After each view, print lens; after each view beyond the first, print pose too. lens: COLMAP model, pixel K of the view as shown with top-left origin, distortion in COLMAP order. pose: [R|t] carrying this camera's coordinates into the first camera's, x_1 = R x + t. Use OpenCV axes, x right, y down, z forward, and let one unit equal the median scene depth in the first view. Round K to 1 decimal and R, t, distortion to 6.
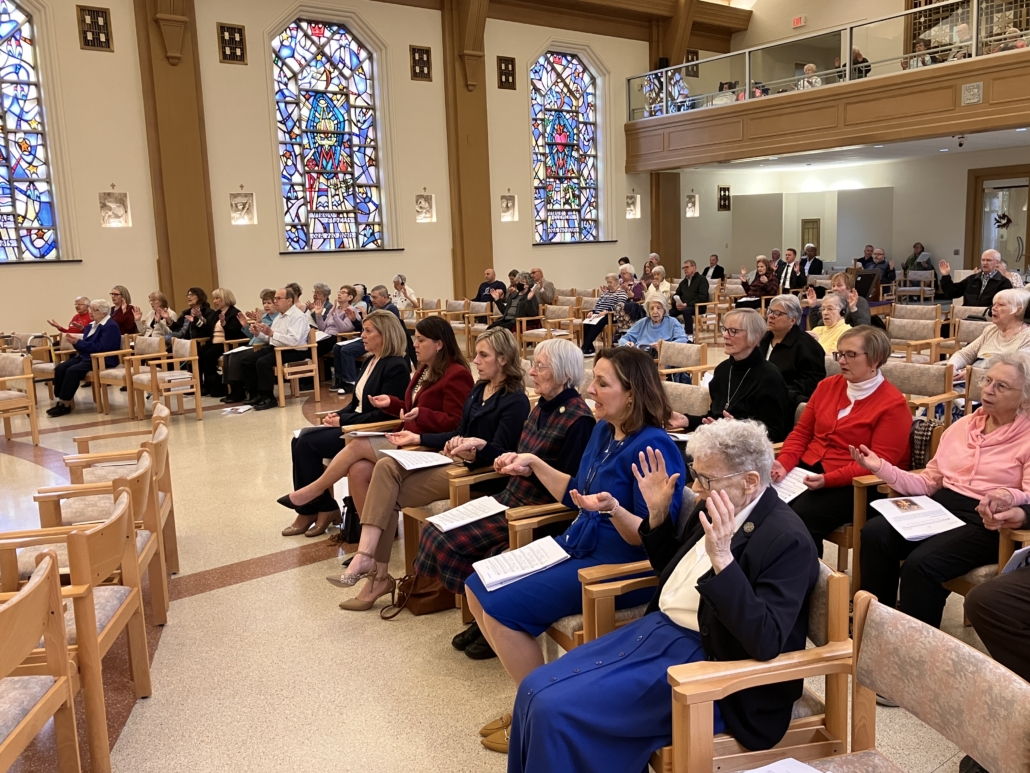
lens RADIAL K [[904.7, 0, 514.4], [0, 904.7, 387.3], [0, 0, 1]] dist [0.014948, 0.006226]
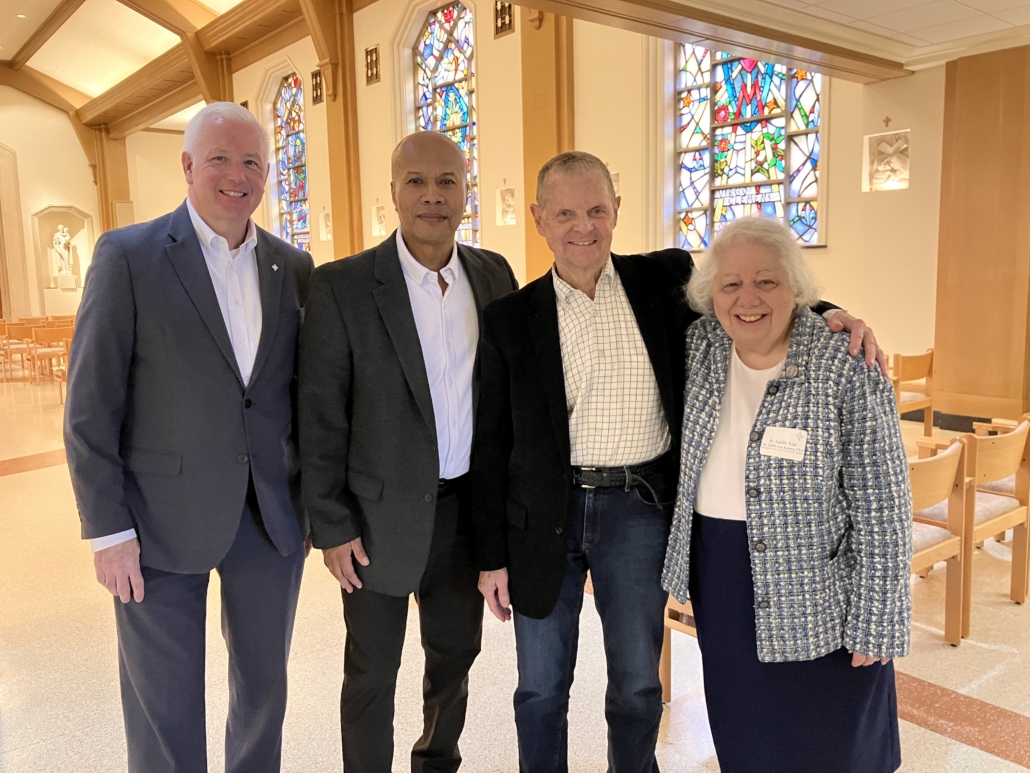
lens RADIAL K [[843.7, 0, 515.1], [0, 843.7, 382.8], [0, 0, 1]] dist [0.007738, 0.013823]
pose [[0.044782, 0.165532, -0.985187, 0.554531], [-0.133745, 0.978292, 0.158294, -0.147739], [0.990004, 0.124675, 0.065948, 0.872697]]
